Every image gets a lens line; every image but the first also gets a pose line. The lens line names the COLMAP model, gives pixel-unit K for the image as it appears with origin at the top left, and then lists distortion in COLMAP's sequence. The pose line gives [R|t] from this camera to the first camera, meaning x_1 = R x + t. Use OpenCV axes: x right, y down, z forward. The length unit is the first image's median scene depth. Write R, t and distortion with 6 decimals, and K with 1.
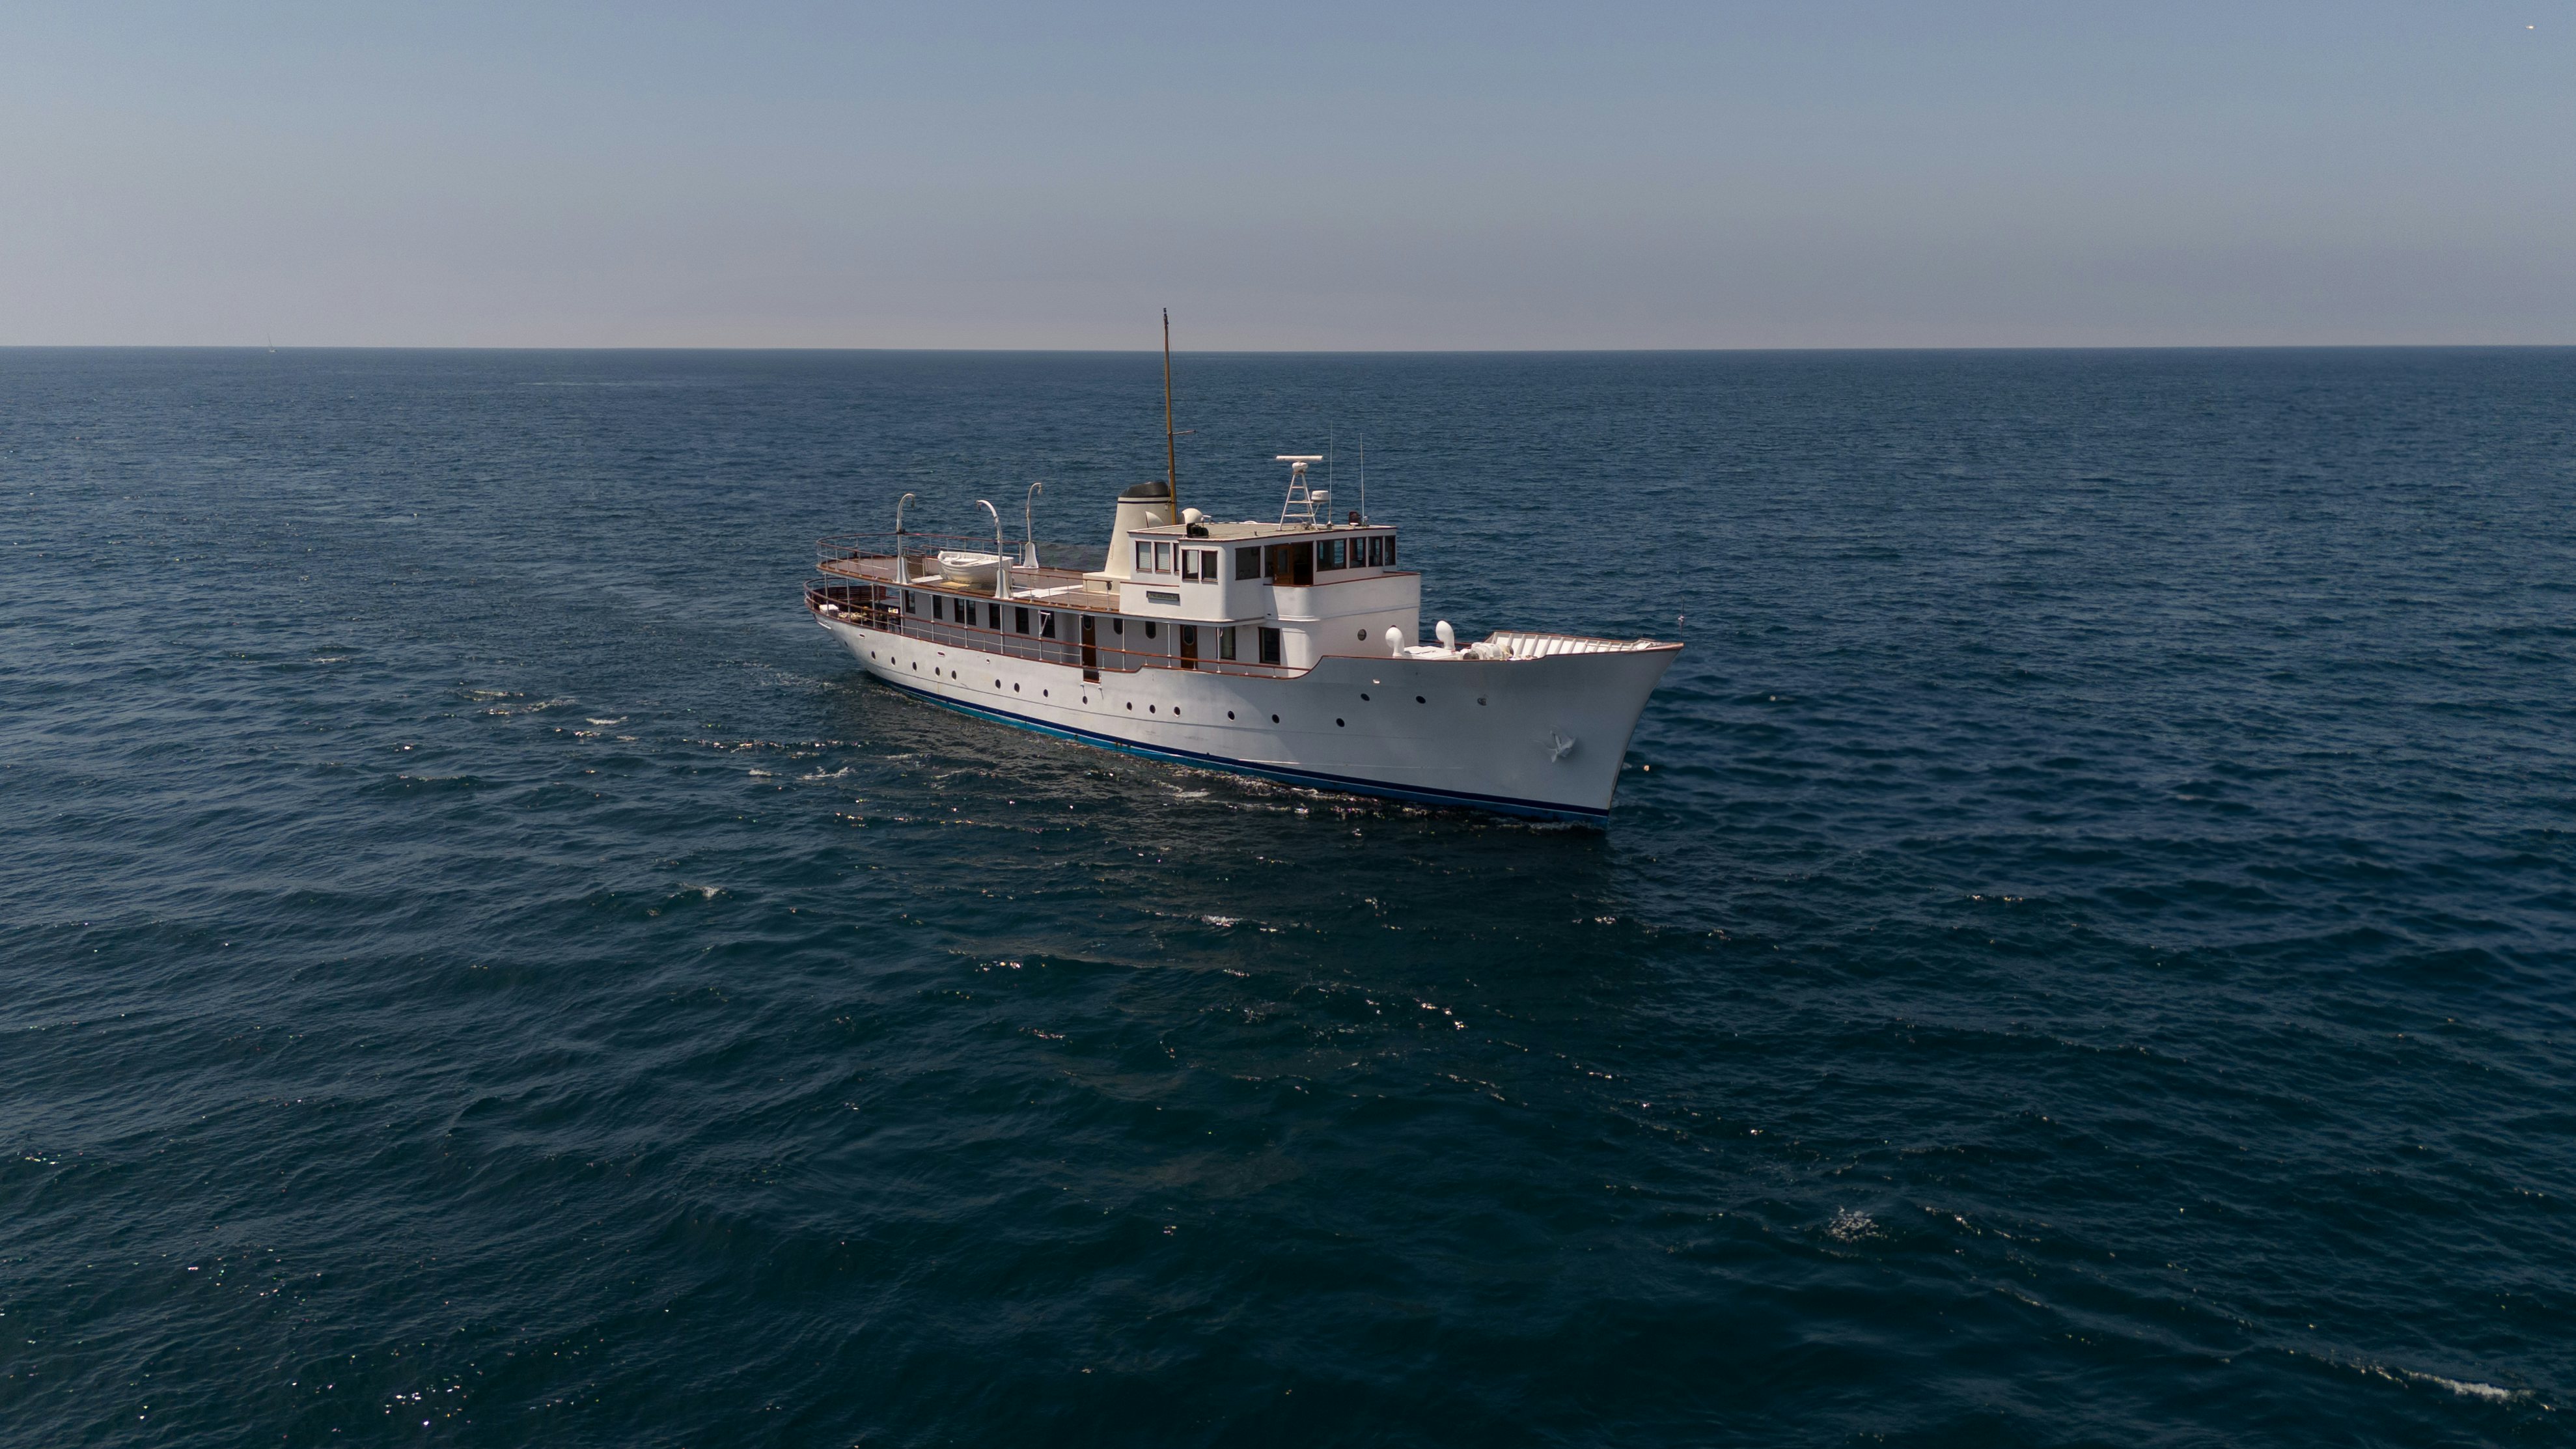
lens RADIAL K [[1899.1, 0, 1275.8], [0, 1899.1, 713.9], [0, 0, 1]] dist [0.082778, -0.042939]
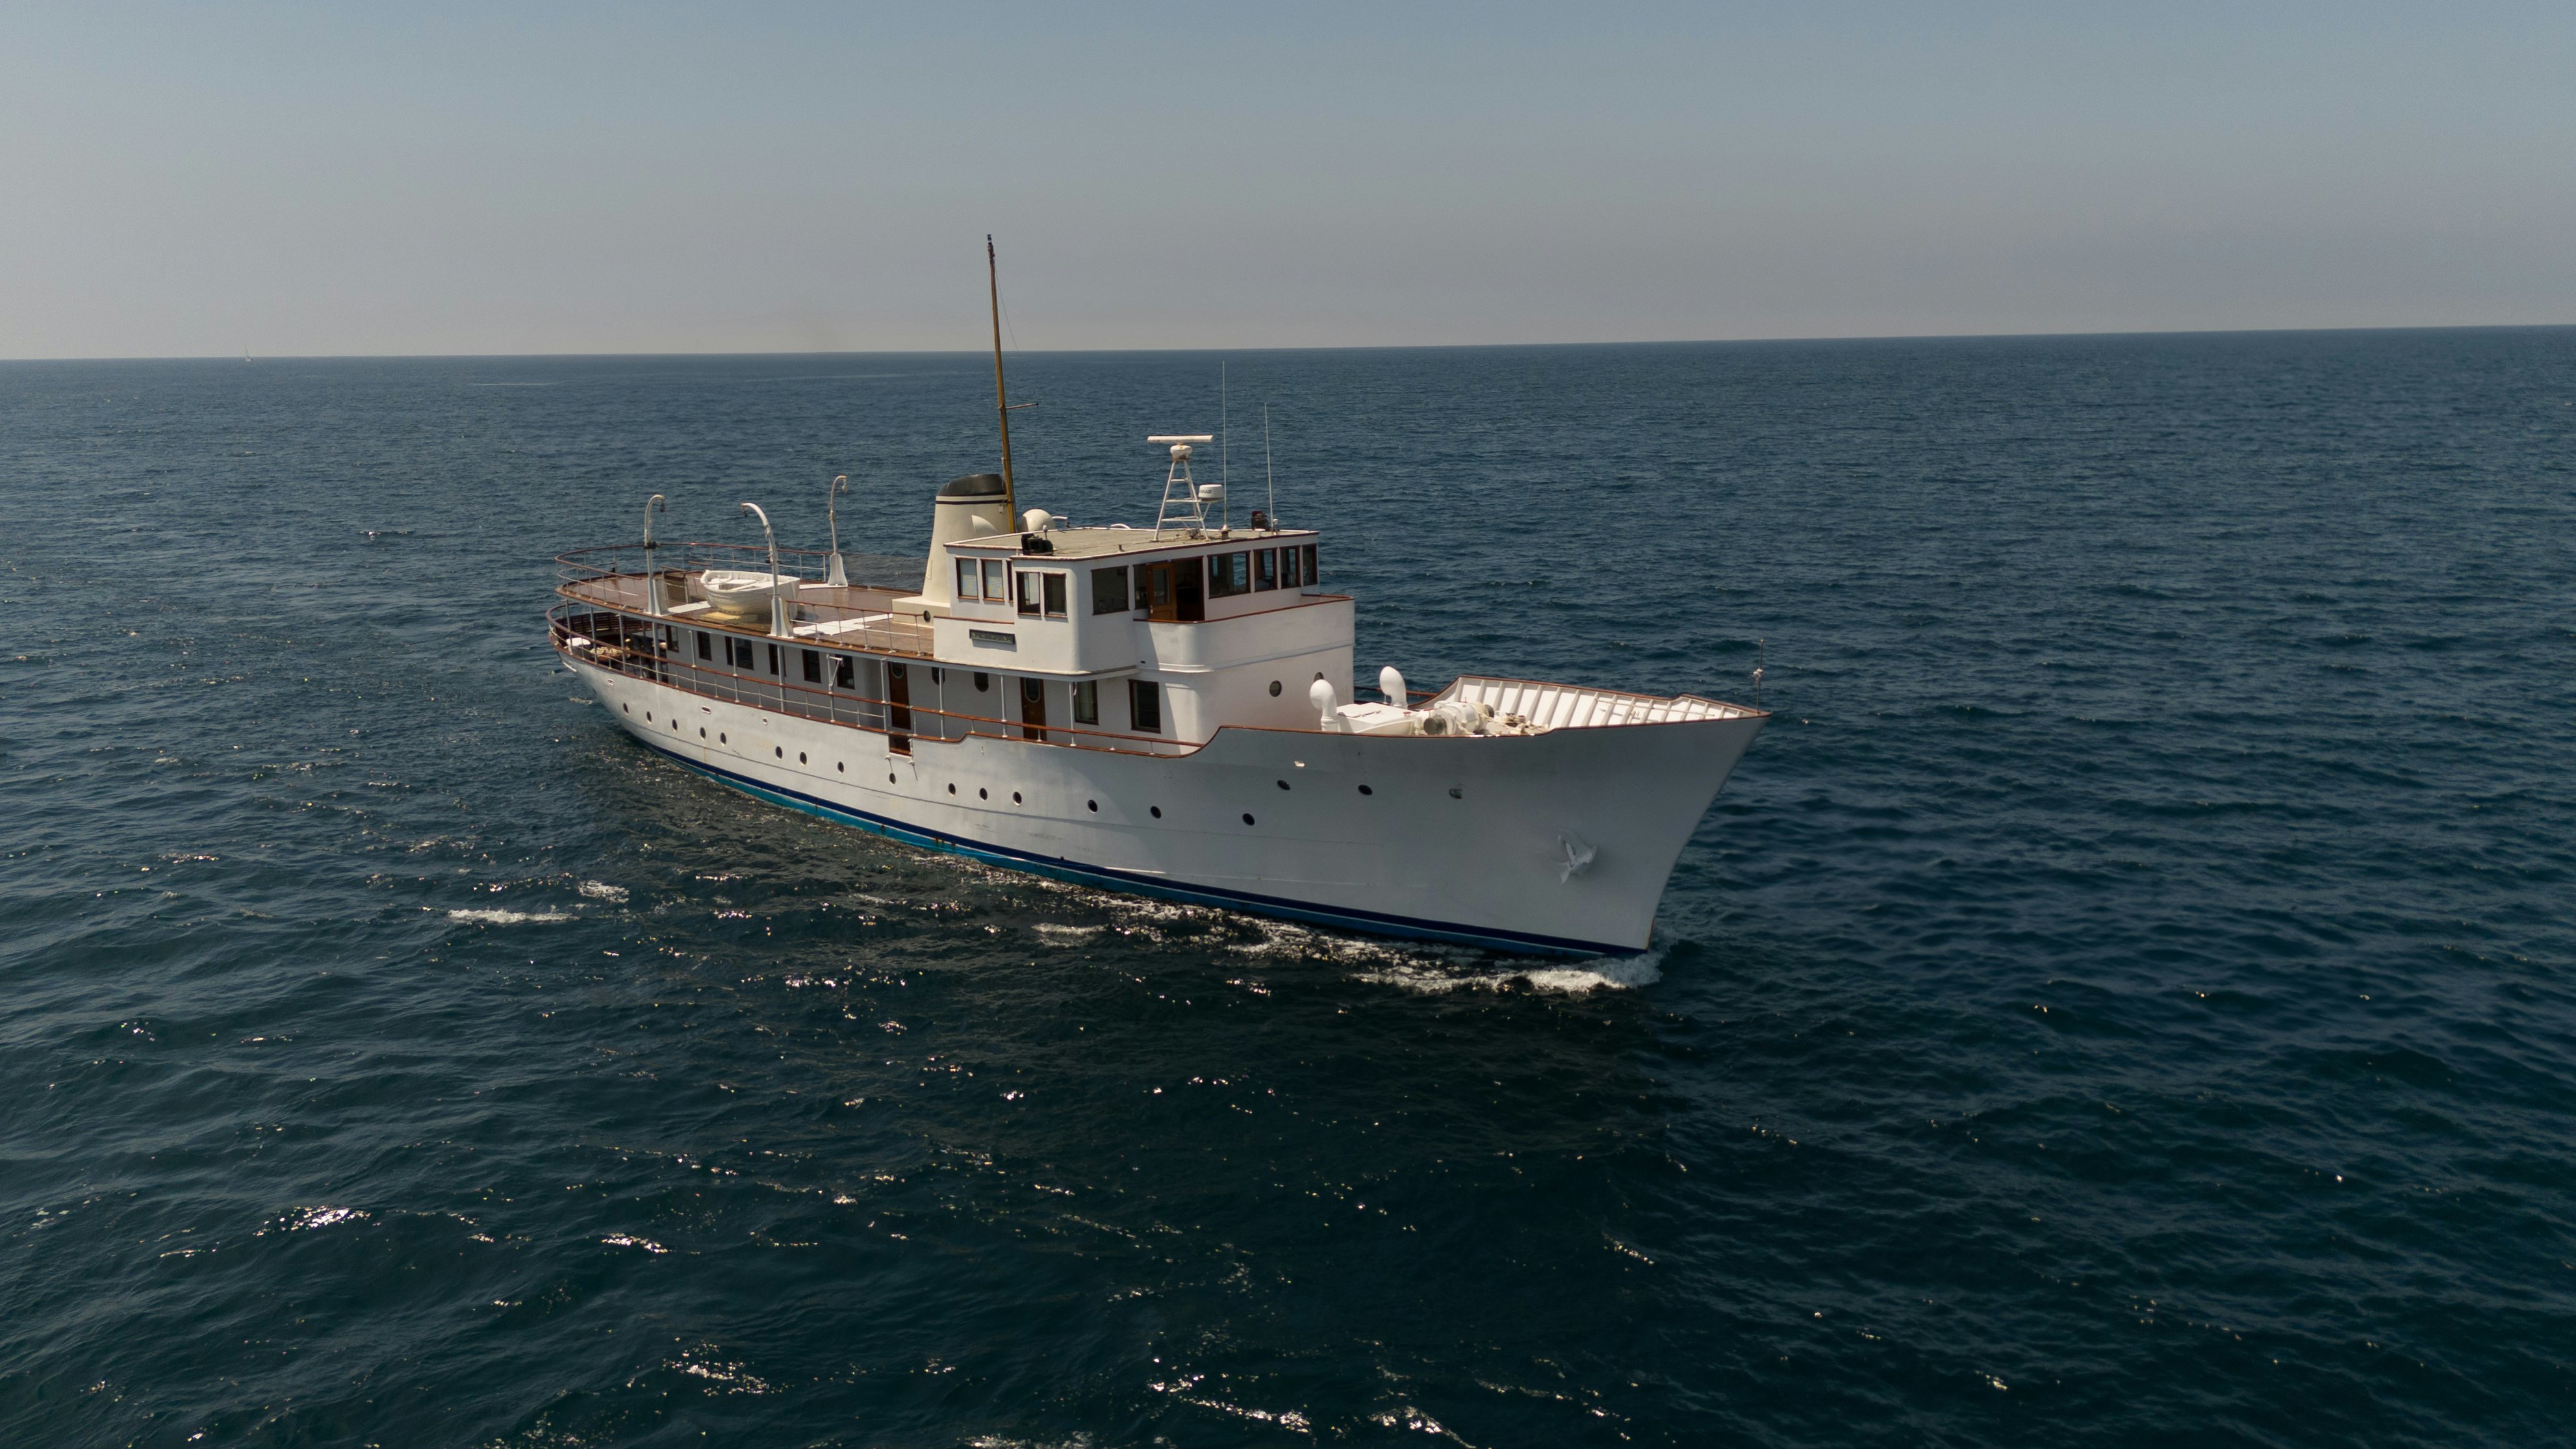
lens RADIAL K [[1899.3, 0, 1277.5], [0, 1899.3, 730.8], [0, 0, 1]] dist [0.082778, -0.042939]
pose [[0.998232, -0.023858, 0.054431, 0.007030], [0.022926, 0.999581, 0.017689, -0.036339], [-0.054831, -0.016410, 0.998361, 0.279344]]
